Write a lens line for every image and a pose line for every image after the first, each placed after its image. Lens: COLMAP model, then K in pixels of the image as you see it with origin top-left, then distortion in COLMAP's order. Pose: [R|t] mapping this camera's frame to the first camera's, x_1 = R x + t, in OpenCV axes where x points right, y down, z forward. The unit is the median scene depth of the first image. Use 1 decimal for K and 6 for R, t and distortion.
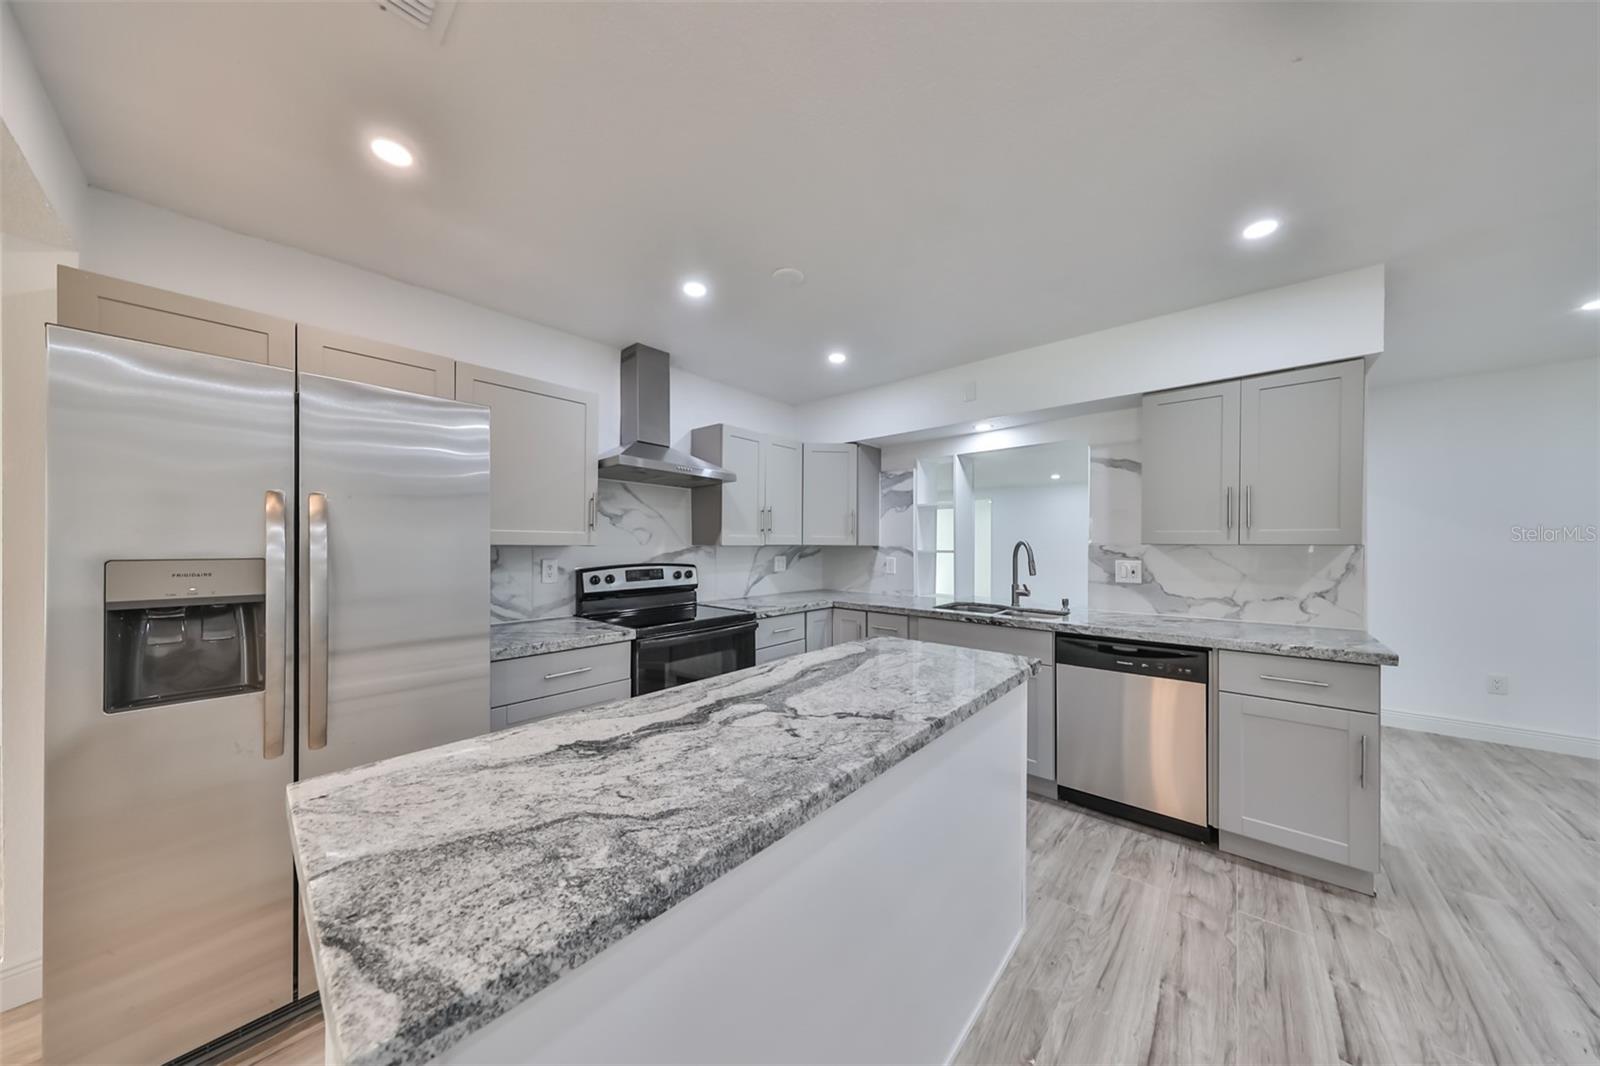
lens RADIAL K [[500.7, 0, 802.6], [0, 500.7, 545.5], [0, 0, 1]] dist [-0.002507, -0.000140]
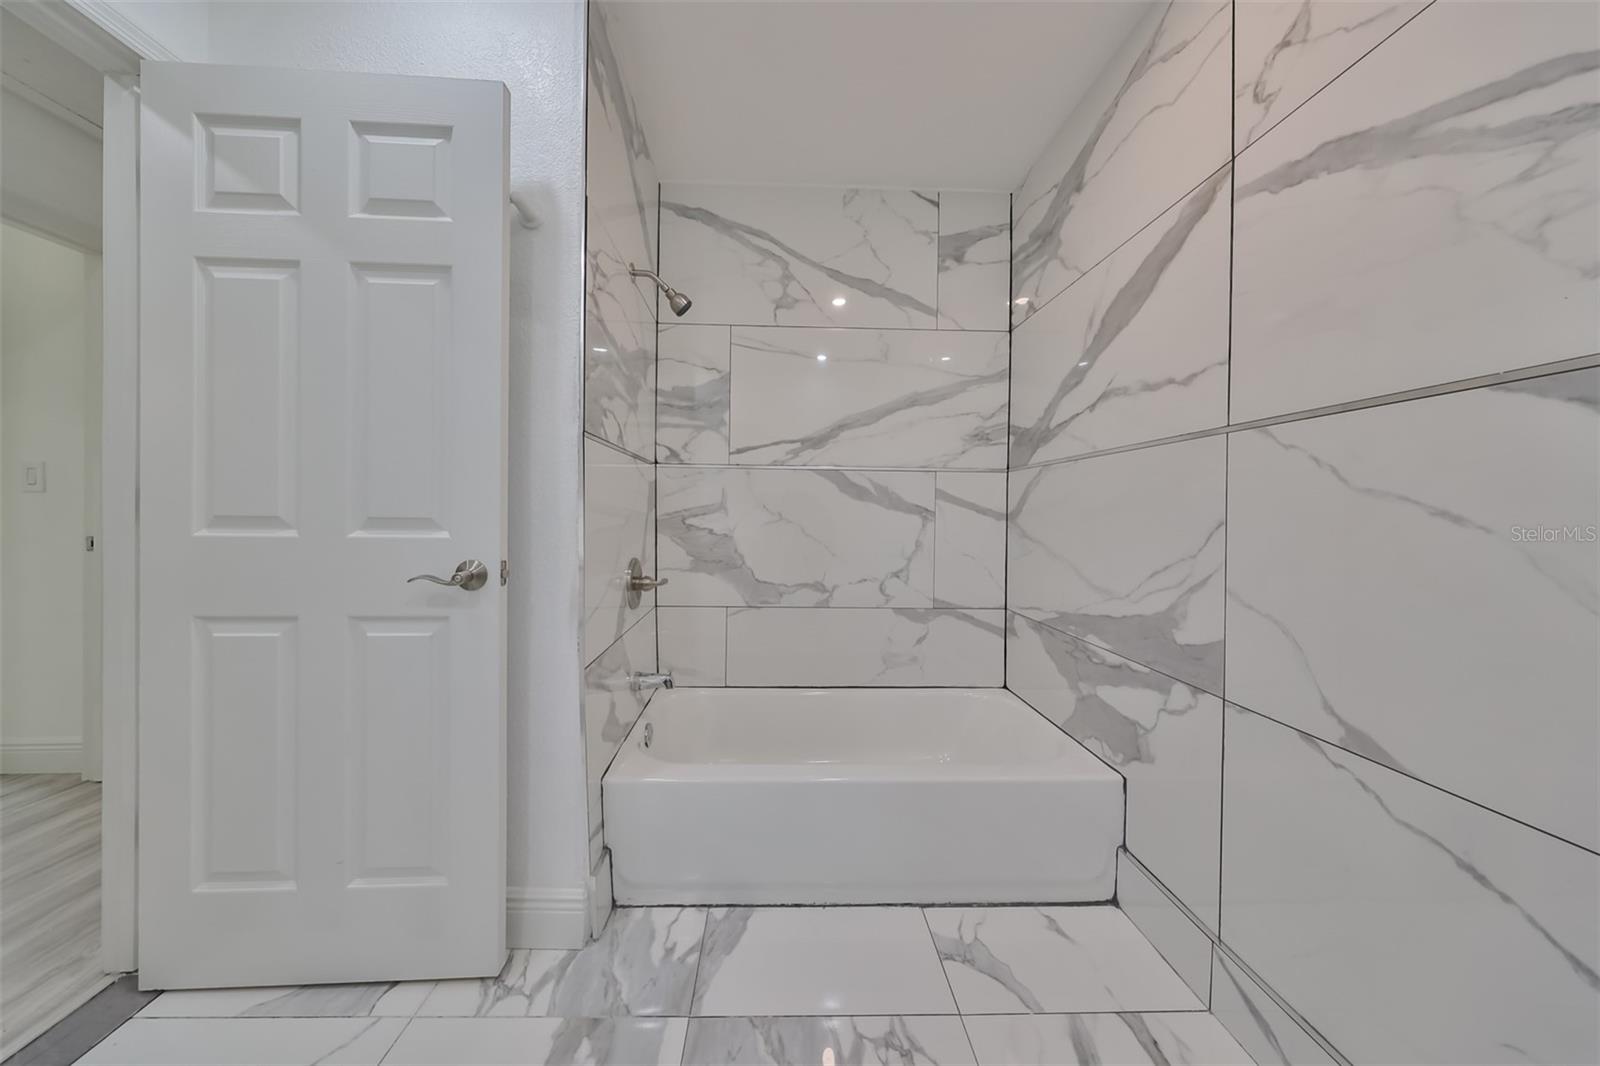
lens RADIAL K [[483.8, 0, 798.8], [0, 483.8, 524.3], [0, 0, 1]] dist [0.000303, 0.000004]
pose [[0.724740, 0.002828, 0.689017, 0.254217], [-0.009337, 0.999940, 0.005717, 0.003634], [-0.688959, -0.010577, 0.724723, 0.408446]]
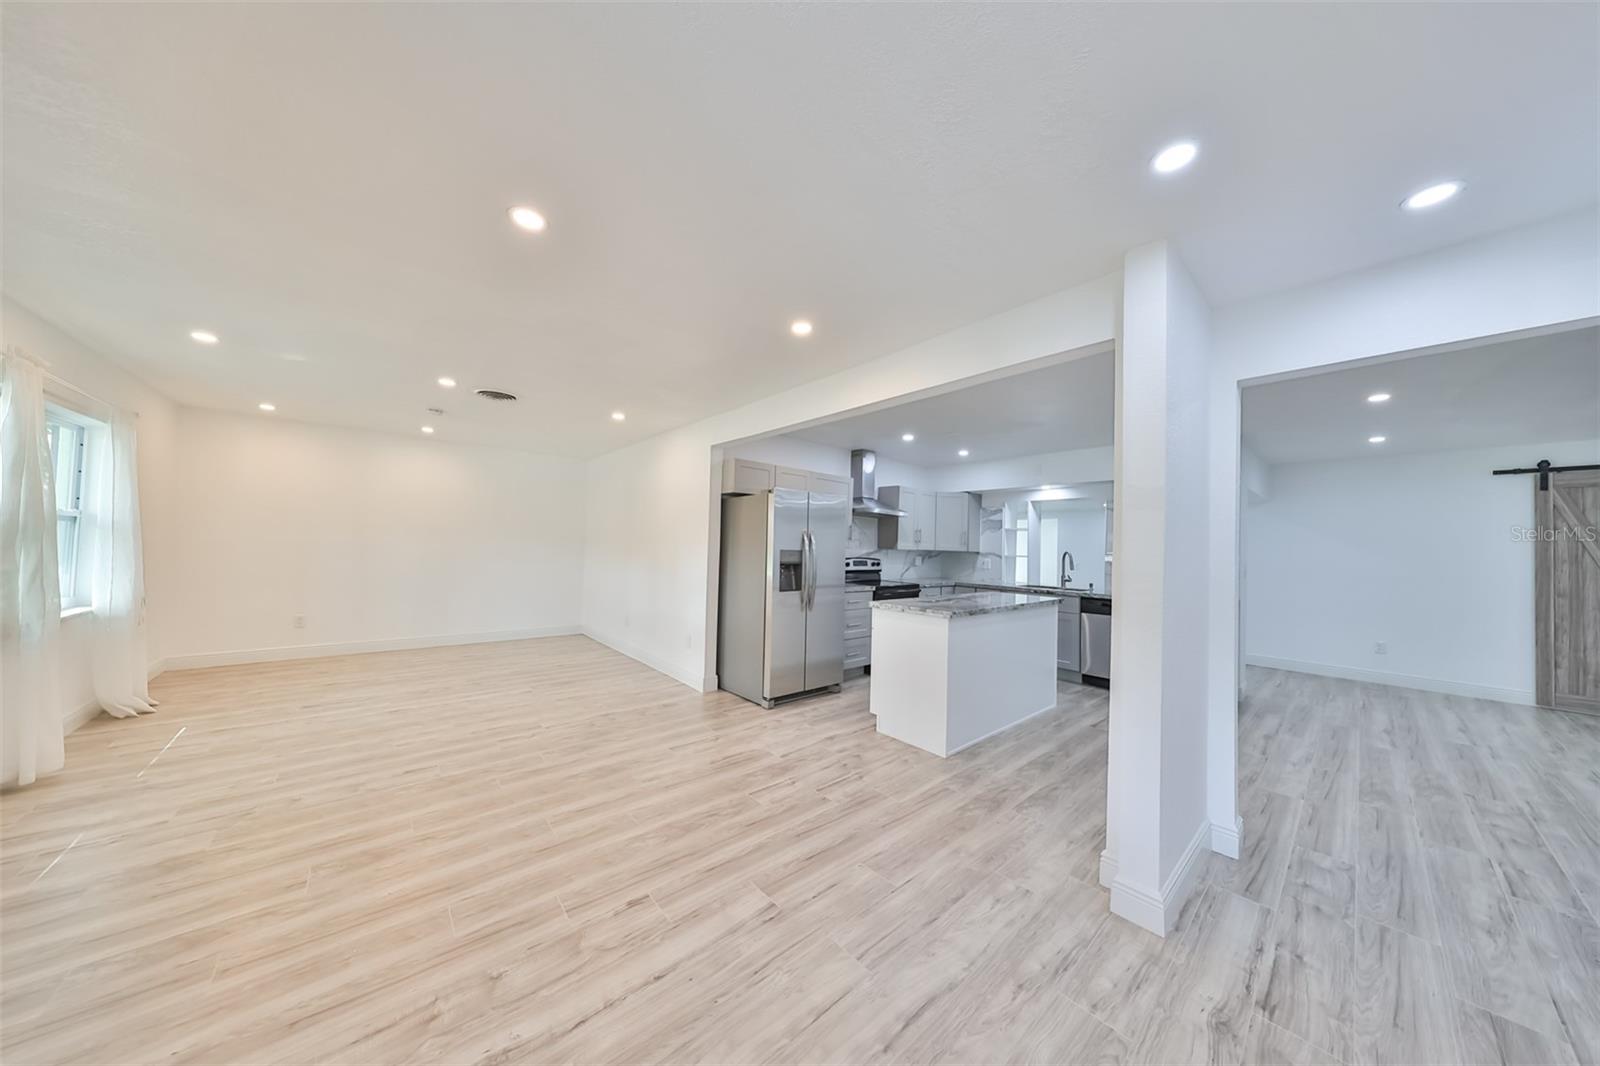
lens RADIAL K [[491.3, 0, 800.0], [0, 491.3, 533.0], [0, 0, 1]] dist [-0.000256, -0.000028]
pose [[0.990183, 0.020753, -0.138231, -0.314363], [-0.025272, 0.999199, -0.031019, 0.005198], [0.137477, 0.034208, 0.989914, -1.025726]]
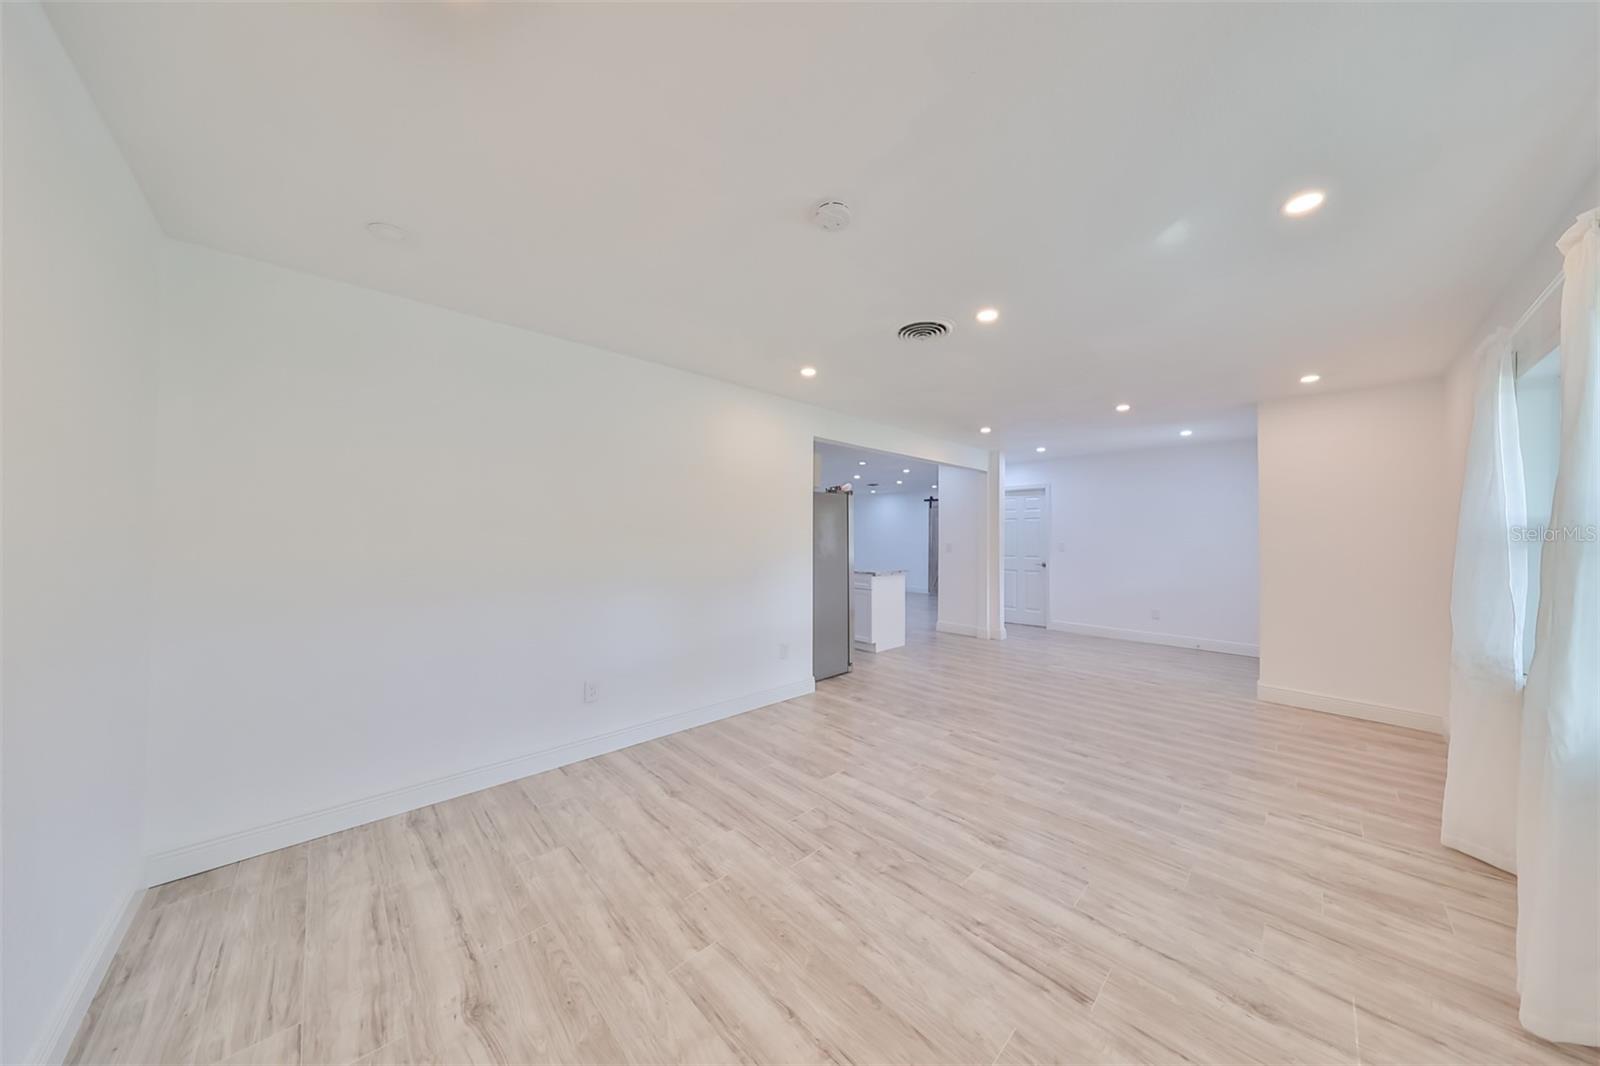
lens RADIAL K [[501.7, 0, 822.4], [0, 501.7, 536.2], [0, 0, 1]] dist [-0.001643, 0.000039]
pose [[0.065006, -0.002249, 0.997882, -2.378067], [-0.001397, 0.999996, 0.002345, -0.012137], [-0.997884, -0.001546, 0.065003, 0.376994]]
